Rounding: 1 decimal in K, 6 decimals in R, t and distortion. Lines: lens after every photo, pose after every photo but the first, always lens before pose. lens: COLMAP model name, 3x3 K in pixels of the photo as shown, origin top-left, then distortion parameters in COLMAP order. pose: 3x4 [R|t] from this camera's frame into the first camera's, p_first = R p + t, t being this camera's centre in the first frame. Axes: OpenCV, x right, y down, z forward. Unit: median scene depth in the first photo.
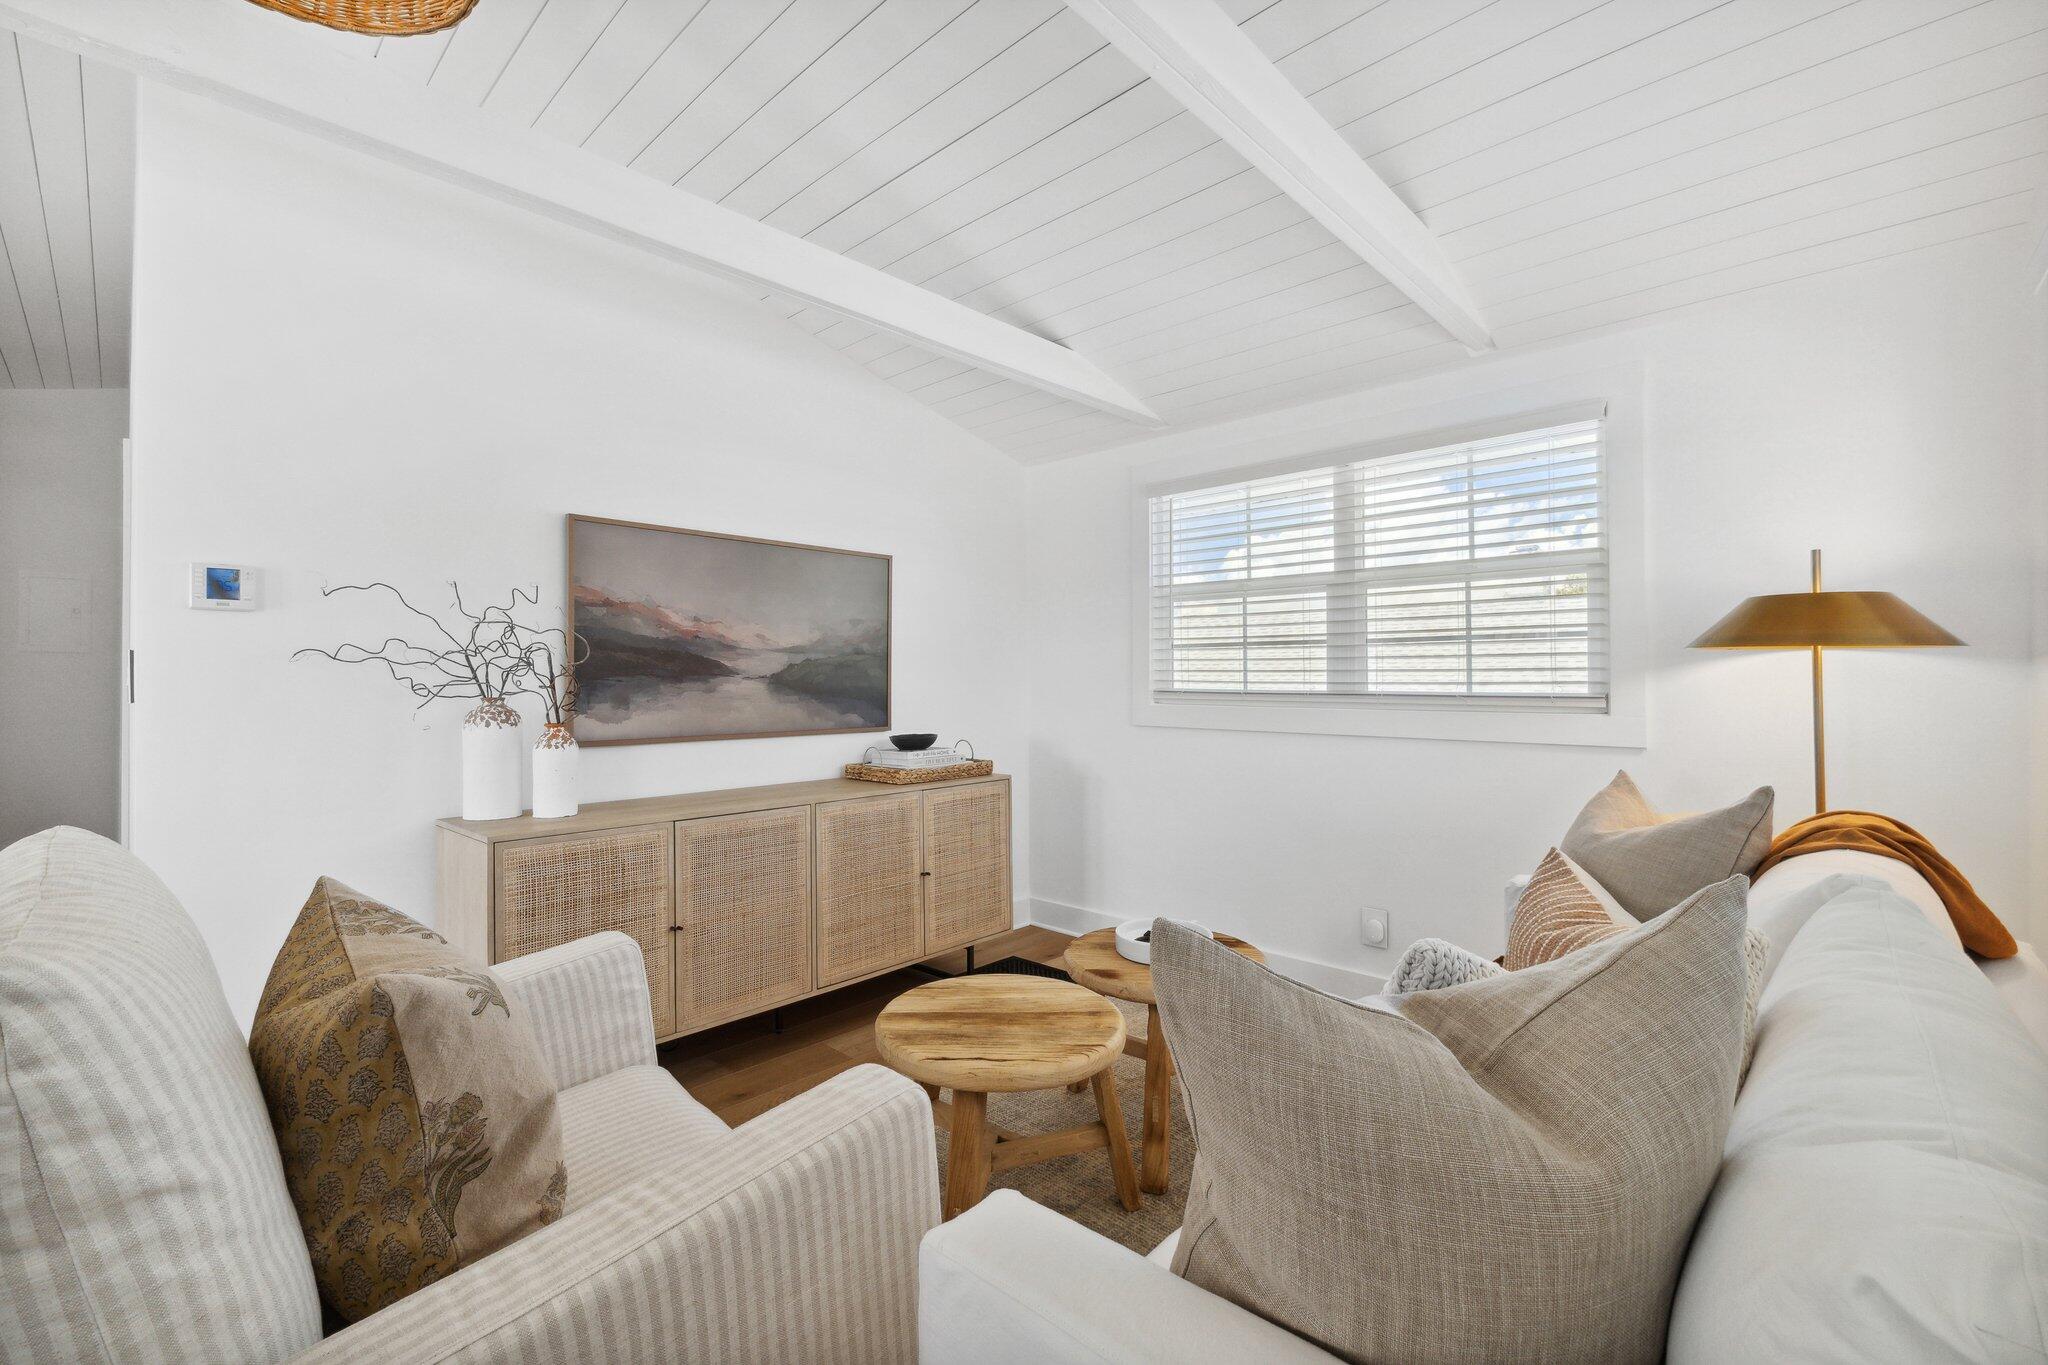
lens RADIAL K [[866.4, 0, 1012.7], [0, 866.4, 680.2], [0, 0, 1]] dist [-0.007375, 0.000250]
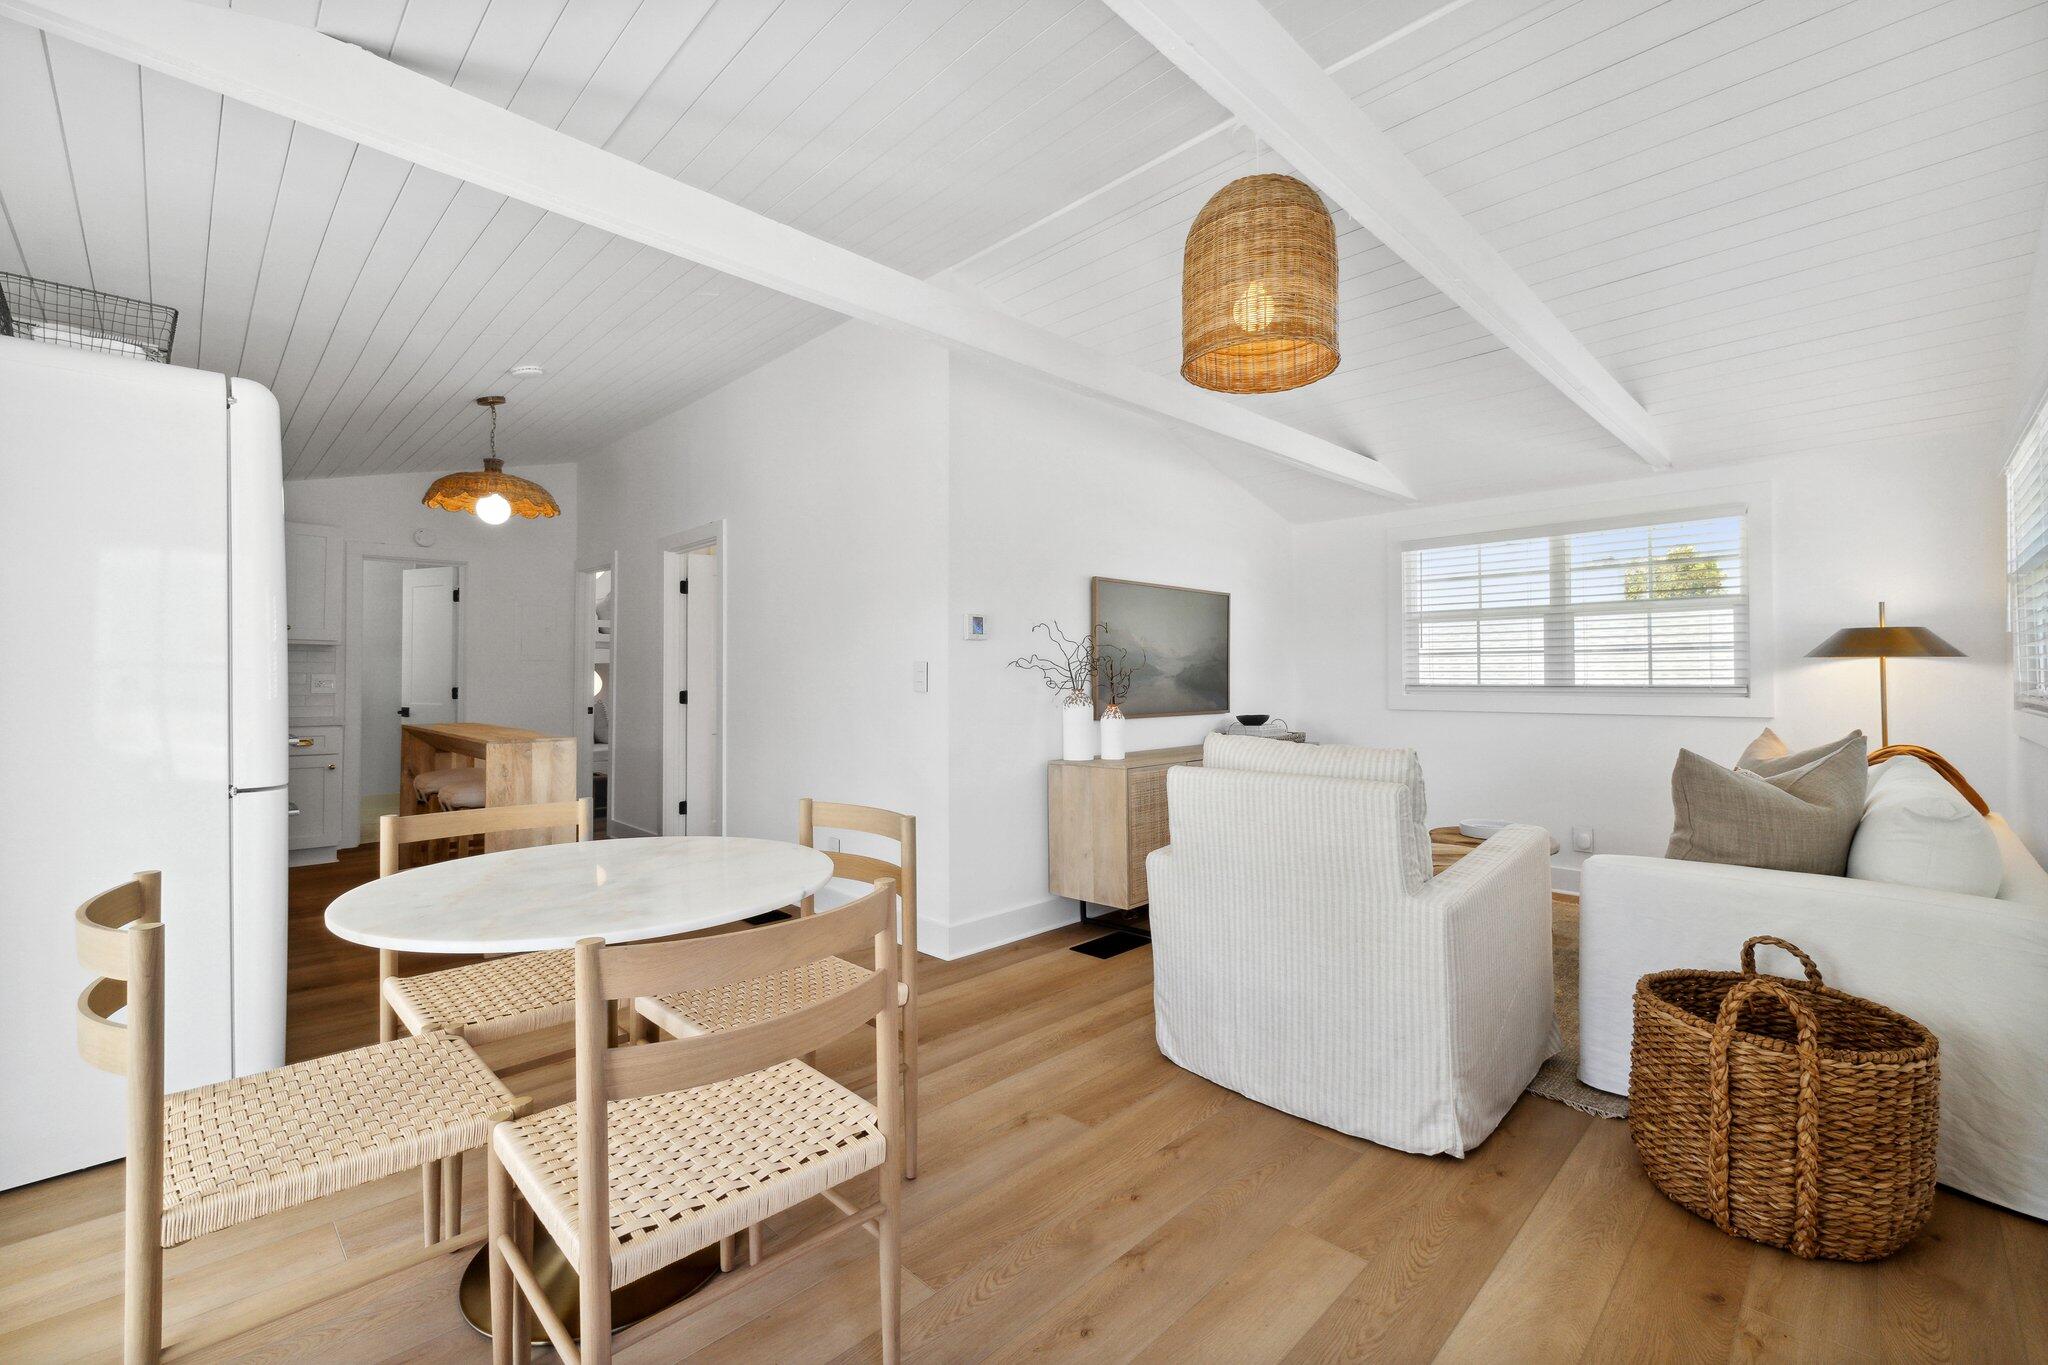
lens RADIAL K [[866.4, 0, 1014.5], [0, 866.4, 680.6], [0, 0, 1]] dist [-0.007375, 0.000250]
pose [[0.999530, -0.003745, -0.030434, -0.568845], [0.003731, 0.999993, -0.000510, 0.003441], [0.030436, 0.000397, 0.999537, -0.587515]]
